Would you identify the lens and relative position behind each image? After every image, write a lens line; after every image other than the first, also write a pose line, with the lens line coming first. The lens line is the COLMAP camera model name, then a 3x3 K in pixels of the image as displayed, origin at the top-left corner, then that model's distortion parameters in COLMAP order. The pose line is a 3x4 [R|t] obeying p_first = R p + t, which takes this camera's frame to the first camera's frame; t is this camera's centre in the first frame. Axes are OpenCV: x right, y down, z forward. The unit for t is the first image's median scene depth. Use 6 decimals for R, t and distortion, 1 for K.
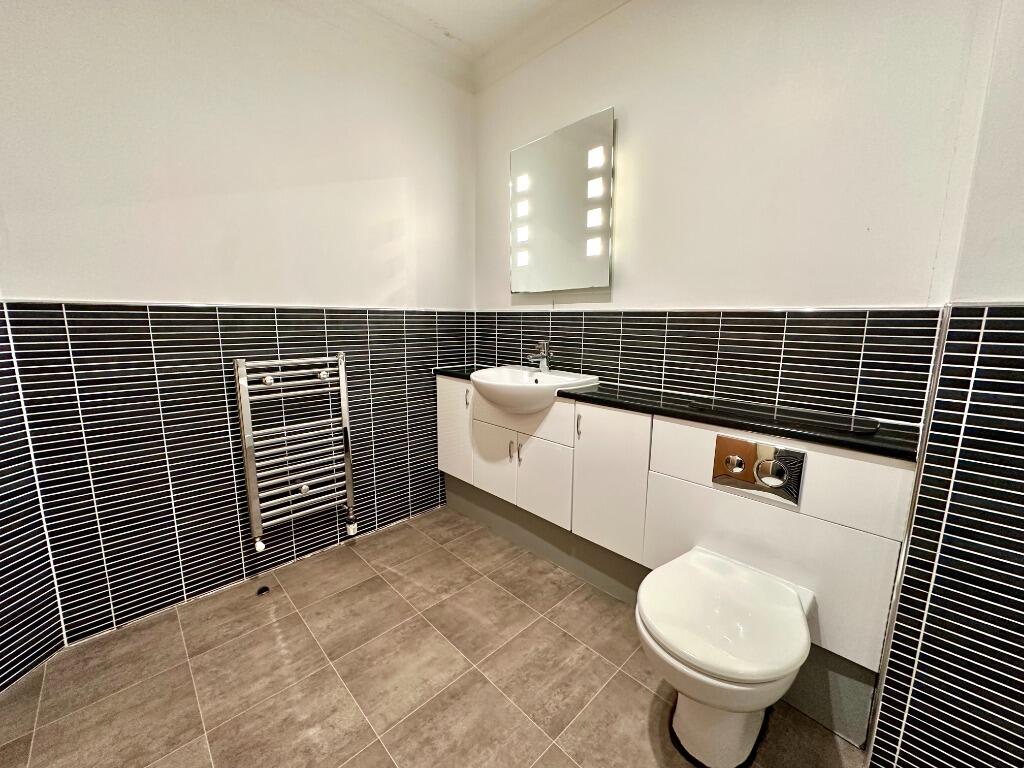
lens RADIAL K [[410.0, 0, 510.0], [0, 410.0, 382.2], [0, 0, 1]] dist [0.001839, -0.000211]
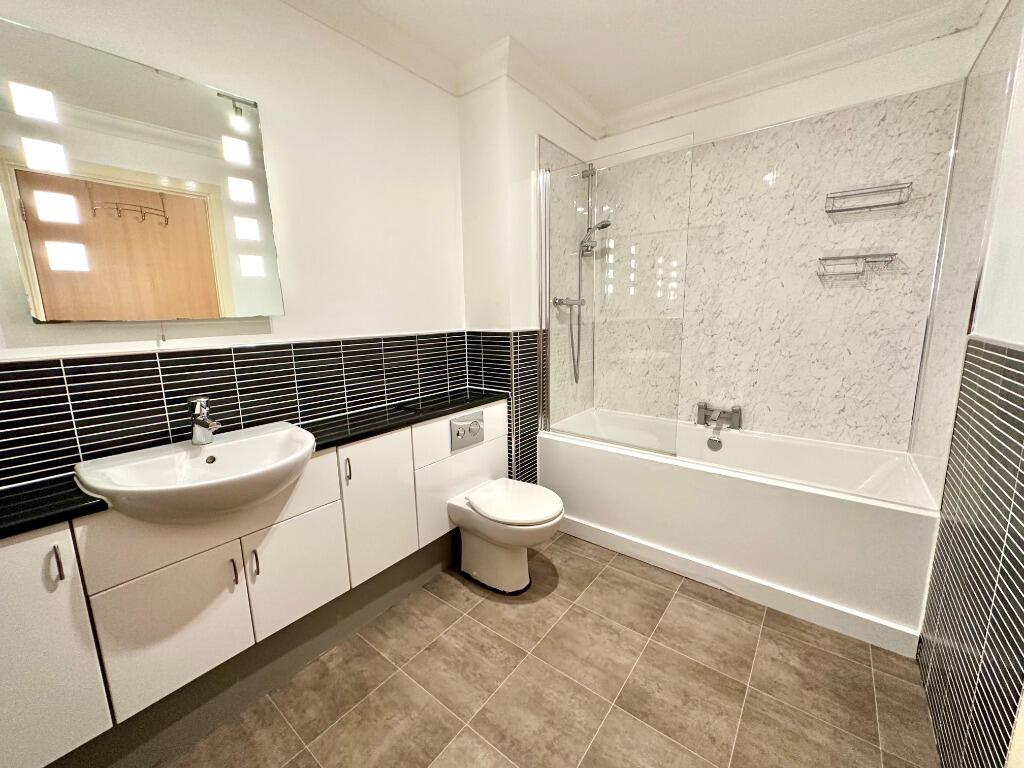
lens RADIAL K [[410.0, 0, 510.9], [0, 410.0, 385.4], [0, 0, 1]] dist [0.001839, -0.000211]
pose [[-0.136288, -0.178694, 0.974420, -0.872831], [0.173100, 0.964171, 0.201025, -0.233427], [-0.975429, 0.196069, -0.100473, 0.829681]]
